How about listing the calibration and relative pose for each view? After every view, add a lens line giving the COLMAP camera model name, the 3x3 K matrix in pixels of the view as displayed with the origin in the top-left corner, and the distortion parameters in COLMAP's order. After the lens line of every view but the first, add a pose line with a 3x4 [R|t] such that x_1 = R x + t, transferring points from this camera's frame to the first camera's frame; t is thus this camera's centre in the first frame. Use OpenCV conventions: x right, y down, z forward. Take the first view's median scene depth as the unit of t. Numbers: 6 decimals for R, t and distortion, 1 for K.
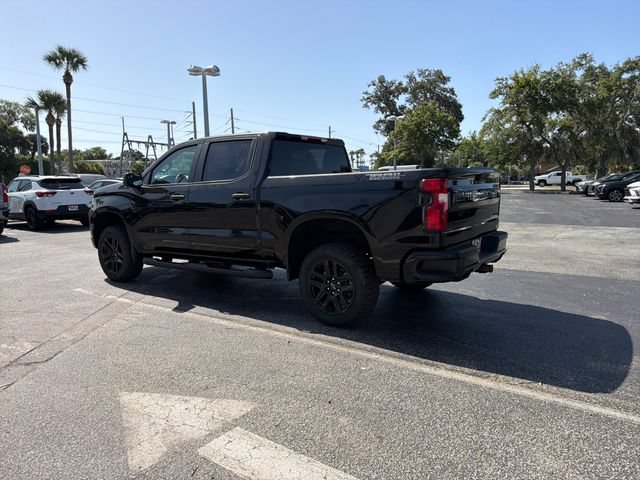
lens RADIAL K [[455.6, 0, 314.5], [0, 455.6, 242.6], [0, 0, 1]] dist [0.073825, -0.105621]
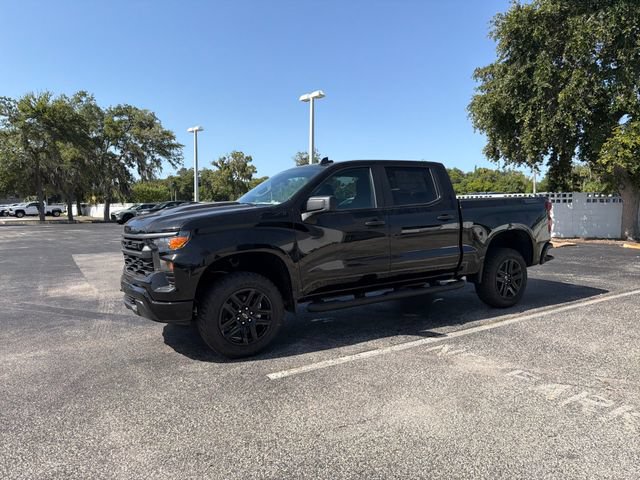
lens RADIAL K [[454.2, 0, 316.6], [0, 454.2, 241.1], [0, 0, 1]] dist [0.084879, -0.119023]
pose [[0.398324, -0.067650, 0.914747, -0.171396], [0.130870, 0.991265, 0.016322, -0.013724], [-0.907861, 0.113212, 0.403698, 0.109548]]
